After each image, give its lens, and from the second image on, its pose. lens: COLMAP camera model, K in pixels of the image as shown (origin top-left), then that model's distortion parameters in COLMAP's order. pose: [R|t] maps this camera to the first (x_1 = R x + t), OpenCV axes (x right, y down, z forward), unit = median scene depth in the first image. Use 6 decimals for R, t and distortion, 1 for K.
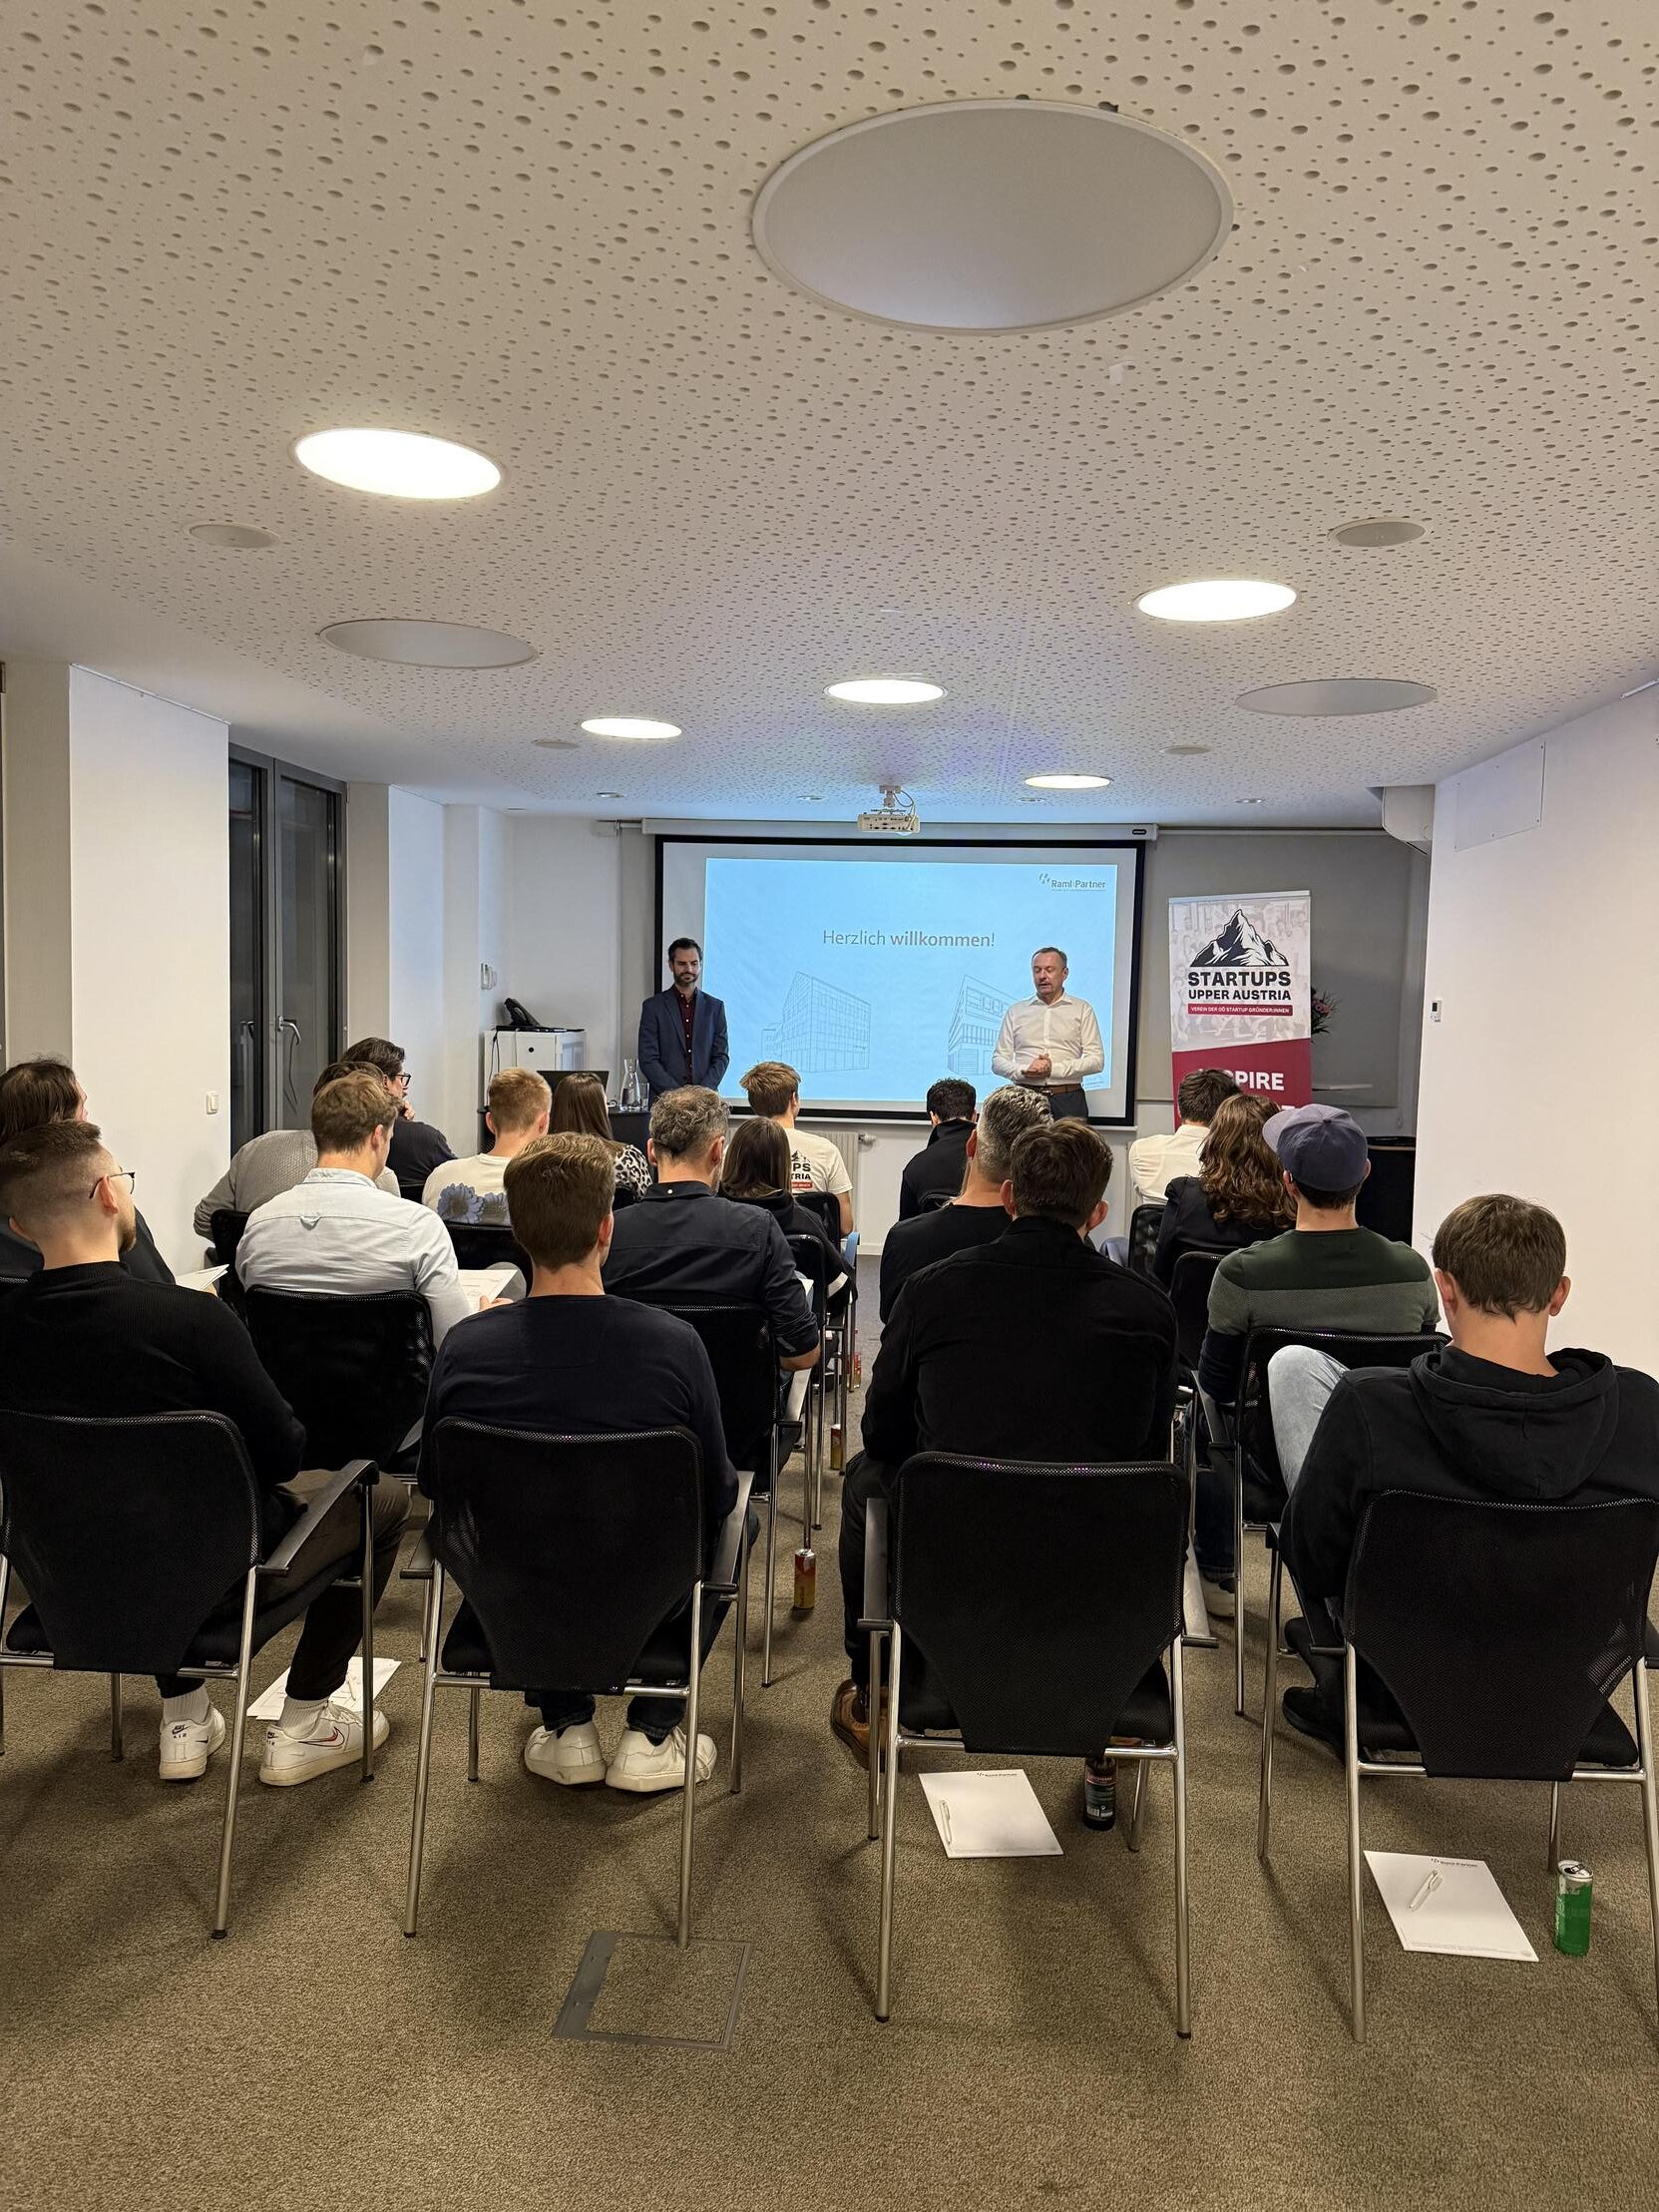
lens RADIAL K [[1560.2, 0, 831.0], [0, 1560.2, 1104.4], [0, 0, 1]] dist [0.043210, -0.041114]
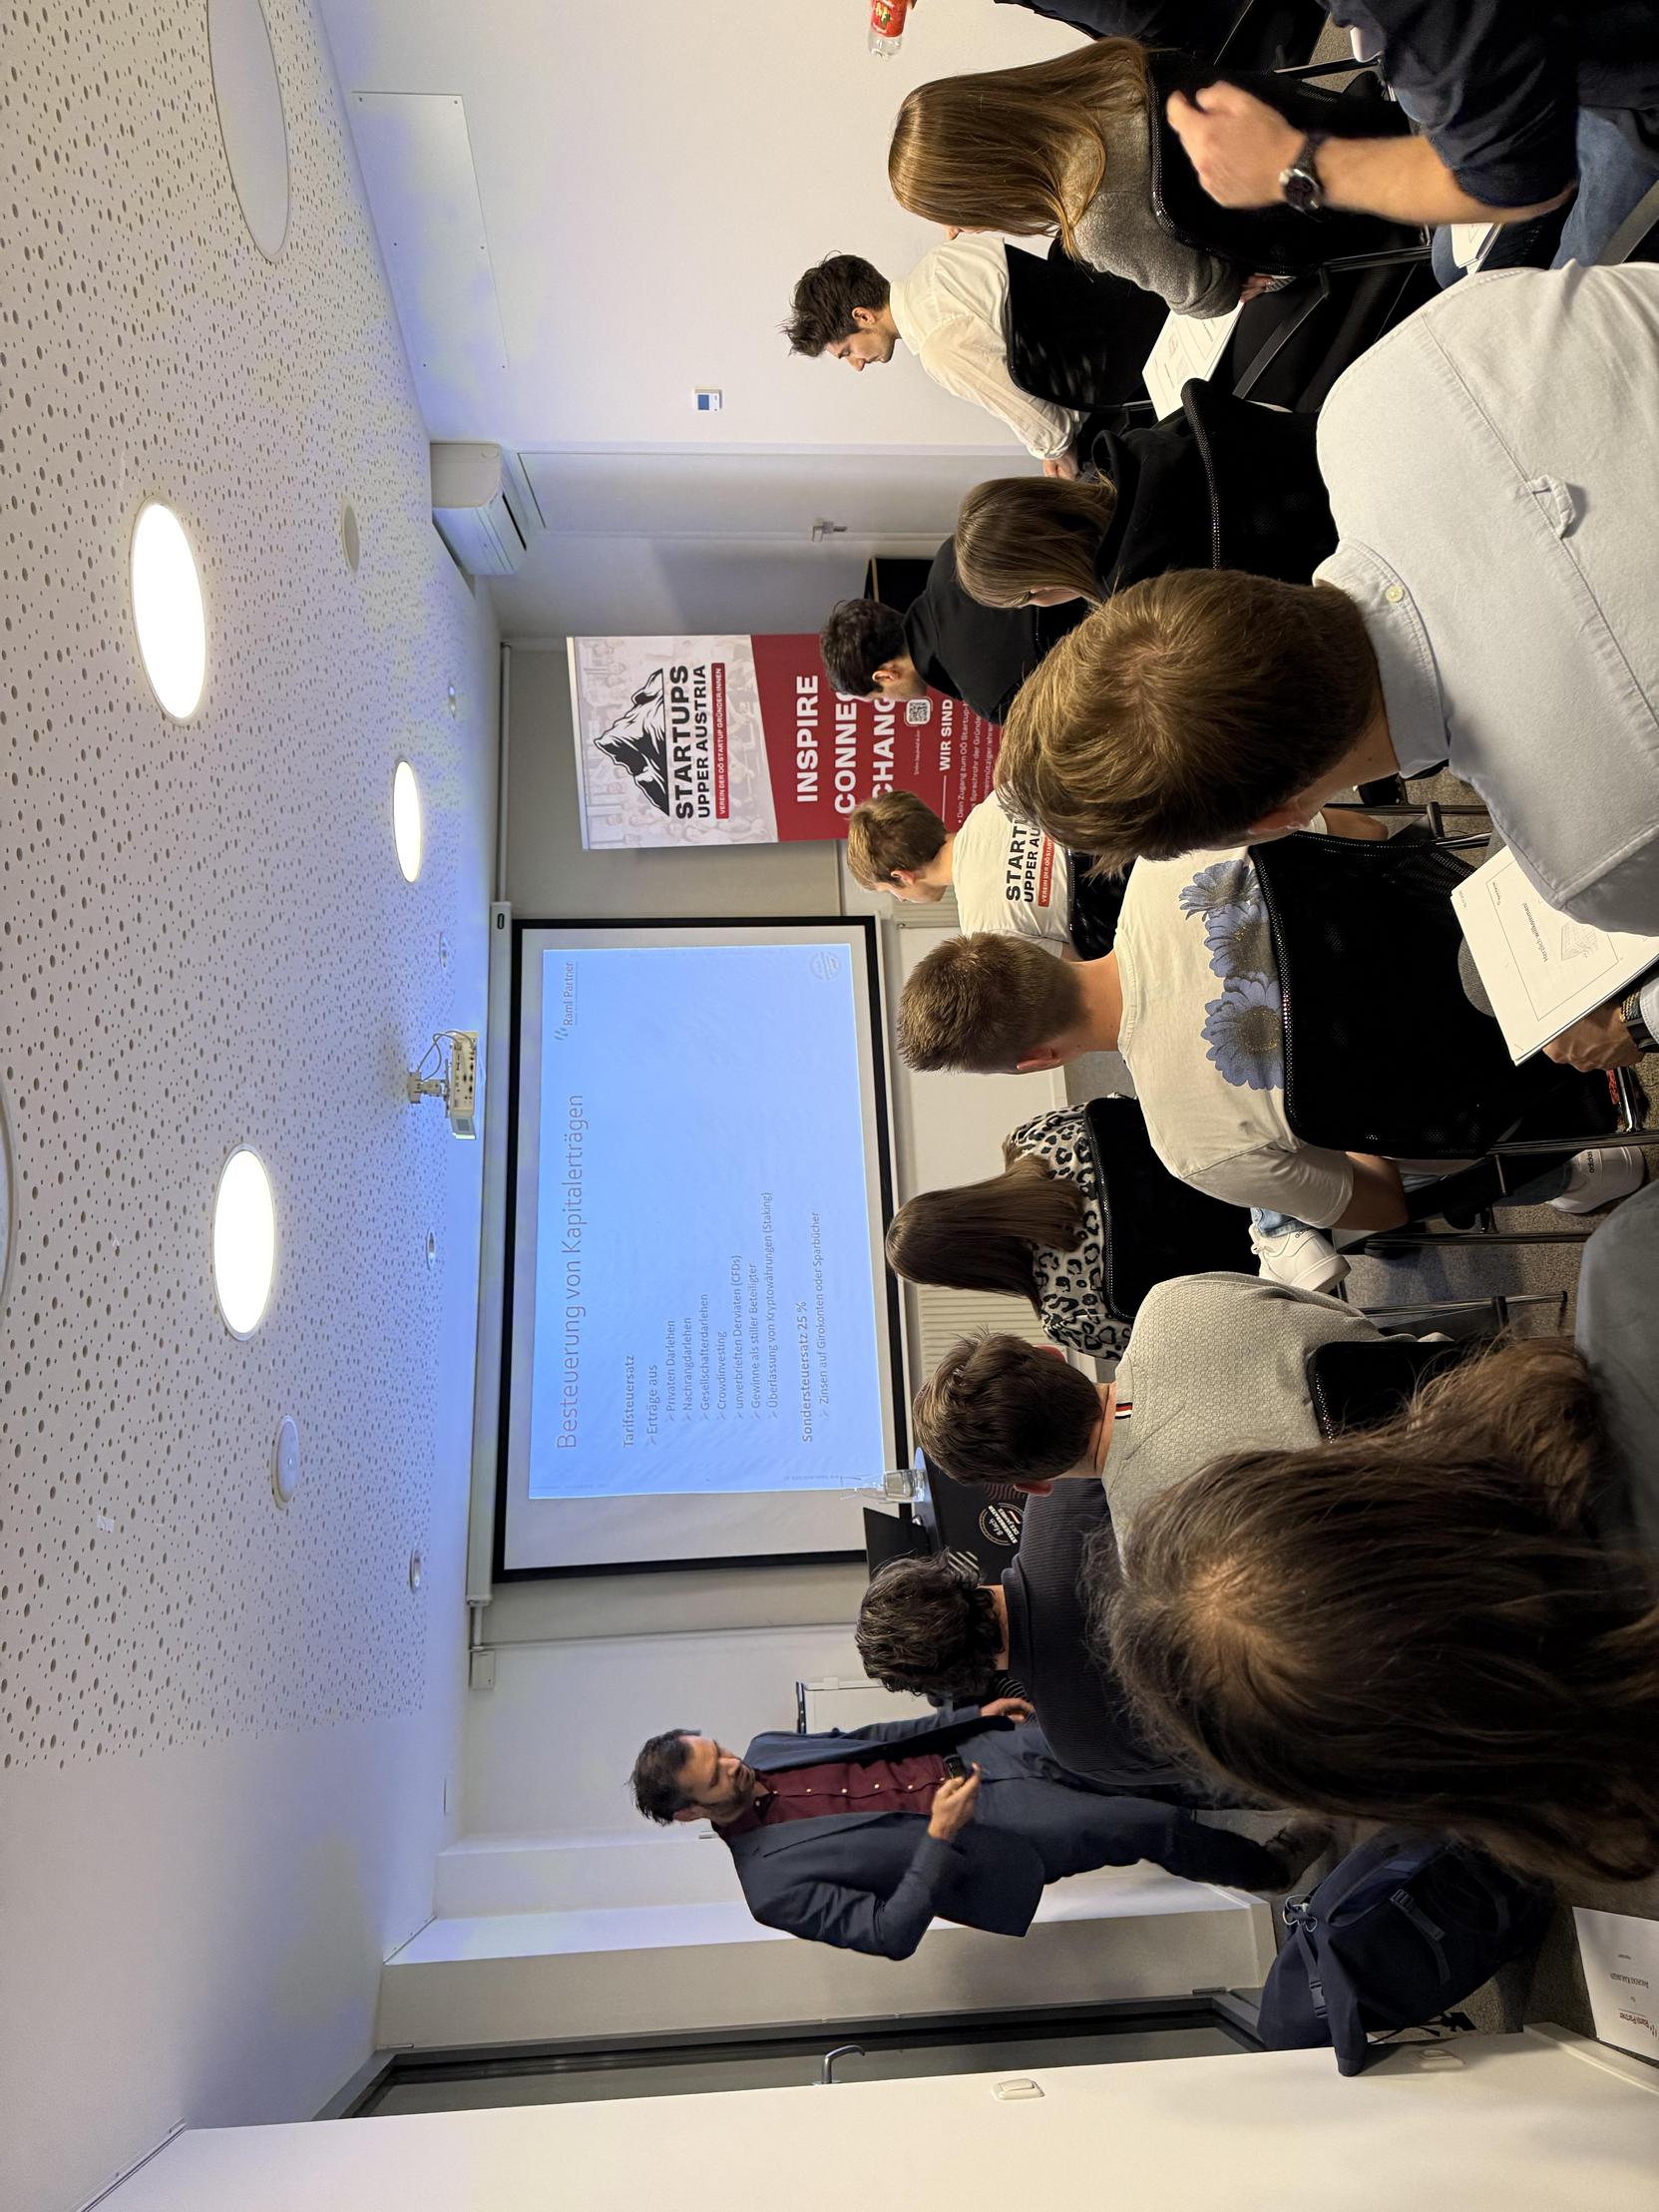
lens RADIAL K [[1510.4, 0, 848.8], [0, 1510.4, 1082.7], [0, 0, 1]] dist [0.103052, 0.001360]
pose [[-0.079250, -0.902597, 0.423129, -0.273300], [0.996836, -0.074393, 0.028012, -0.035074], [0.006194, 0.424010, 0.905636, 0.434847]]
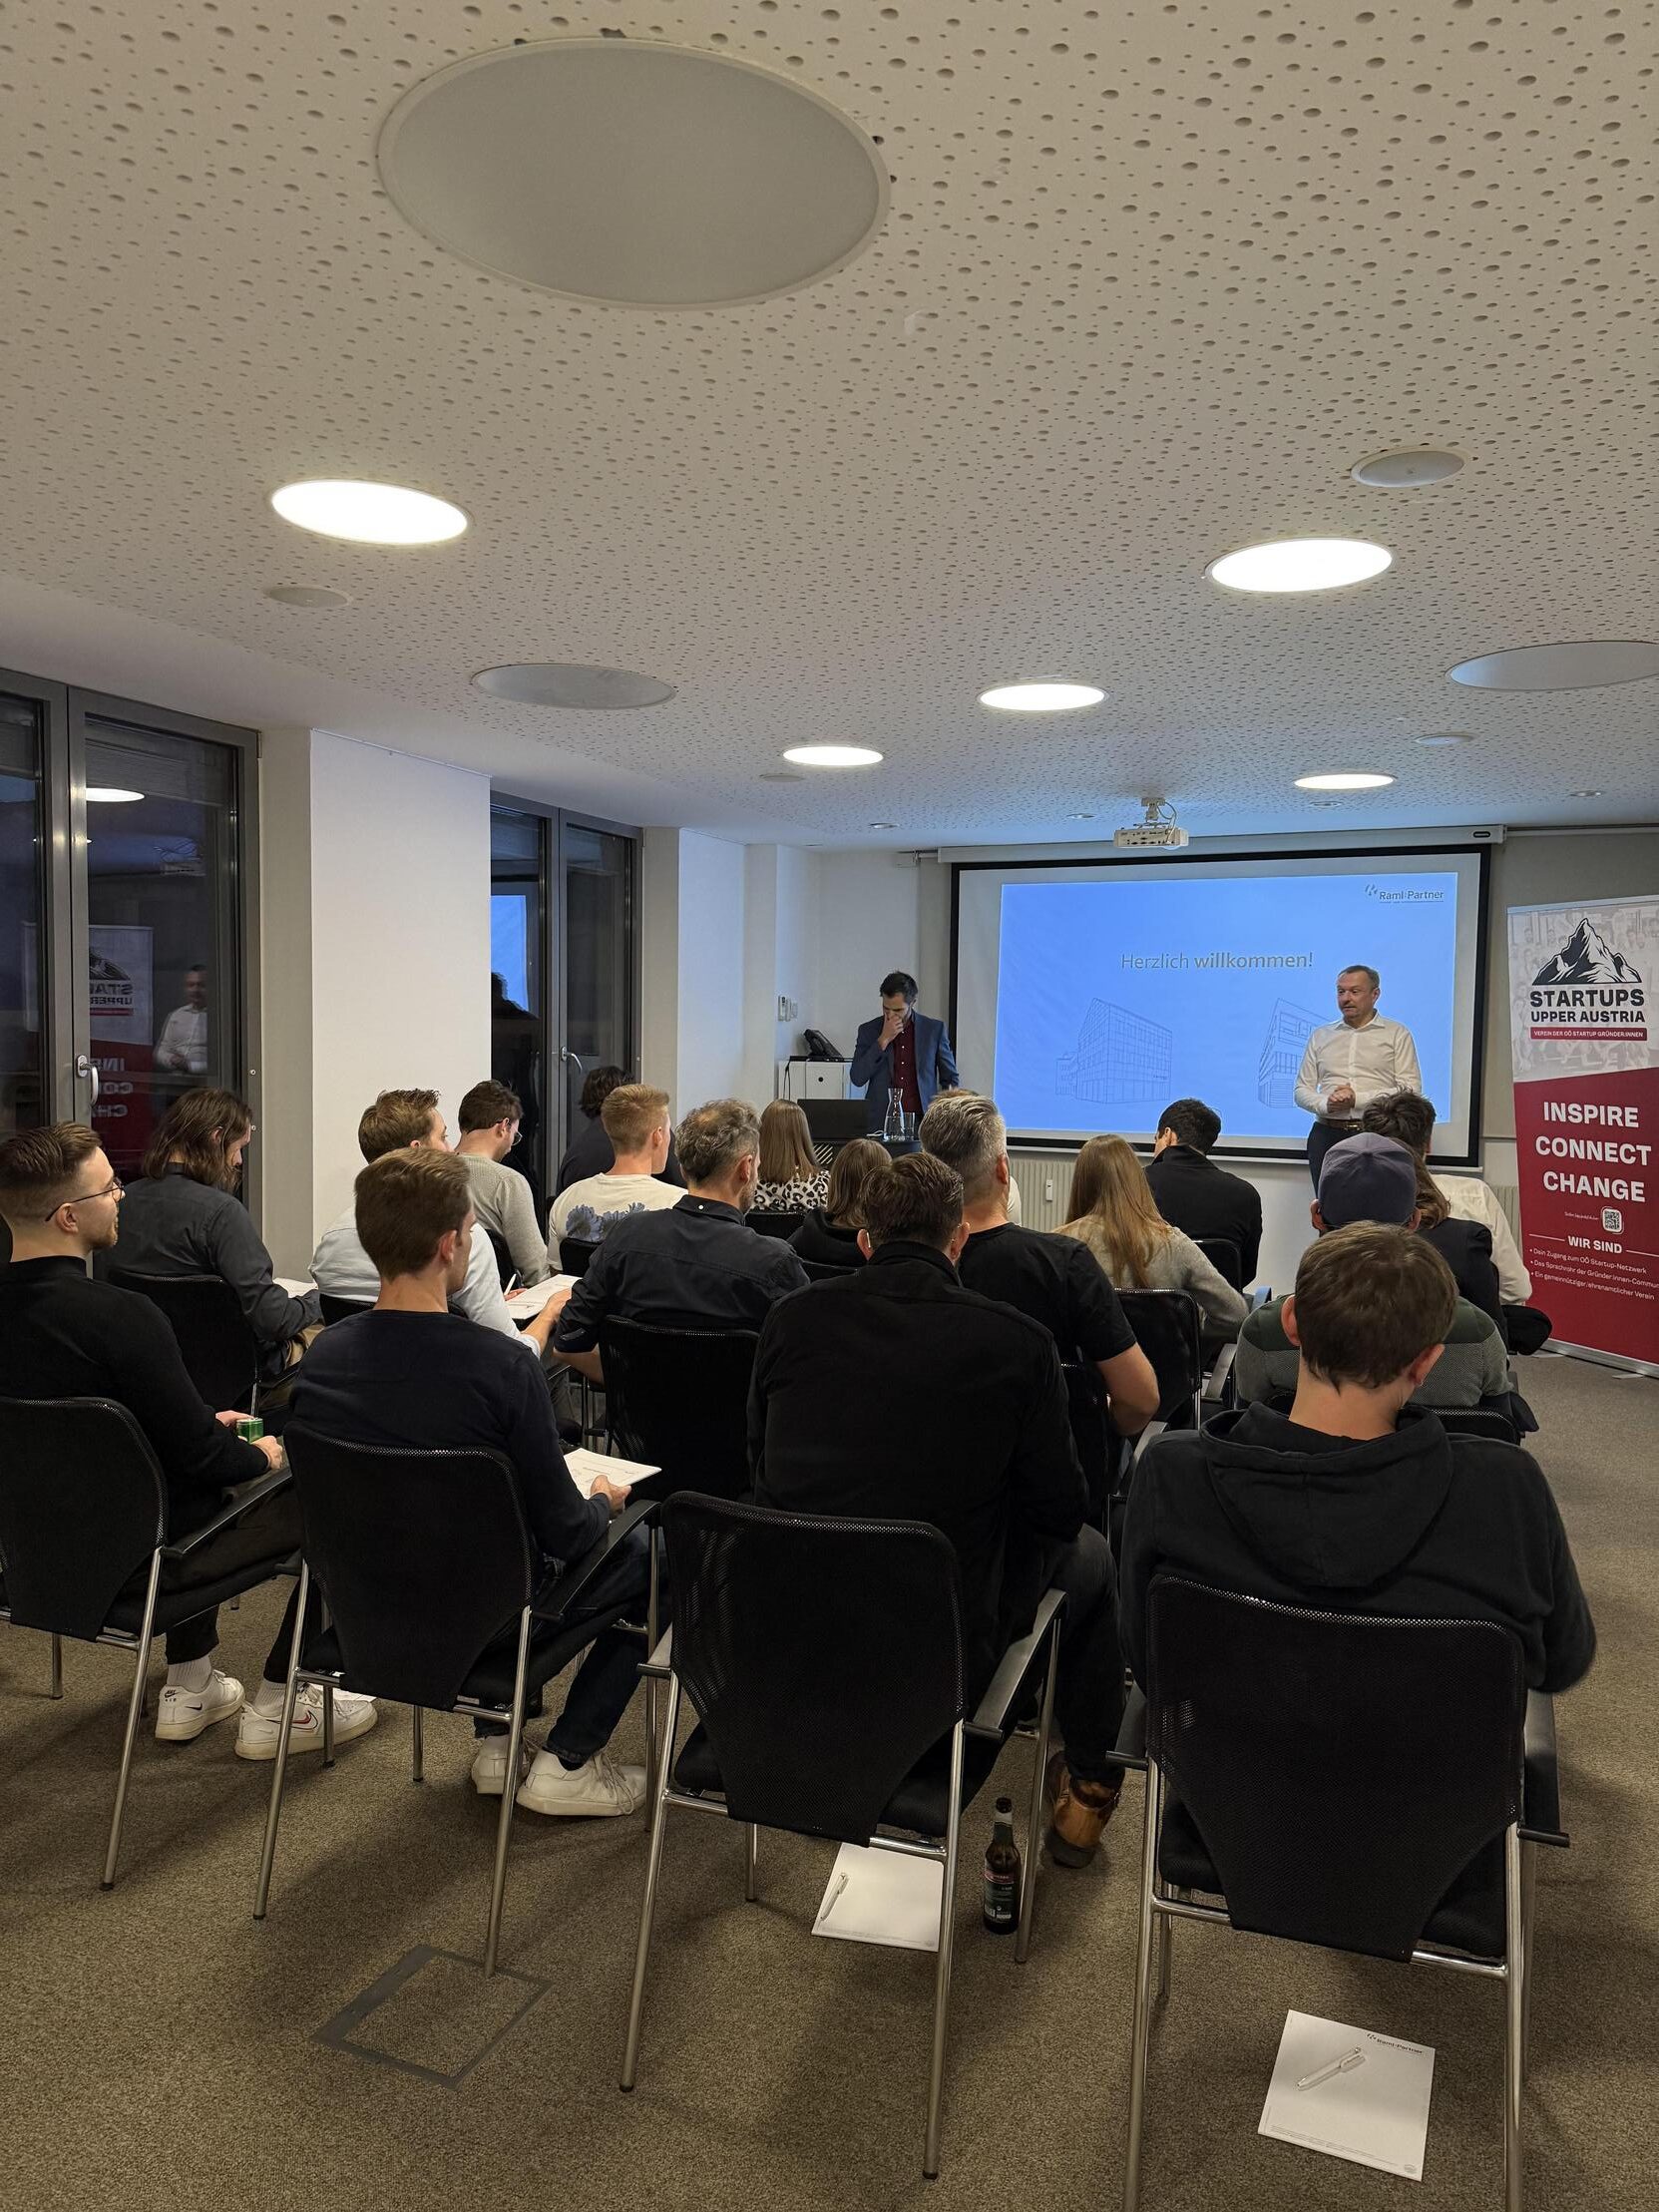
lens RADIAL K [[1560.2, 0, 839.0], [0, 1560.2, 1115.9], [0, 0, 1]] dist [0.043210, -0.041114]
pose [[0.949849, 0.008335, -0.312599, 0.164669], [-0.013332, 0.999815, -0.013851, 0.003206], [0.312426, 0.017325, 0.949784, 0.048652]]
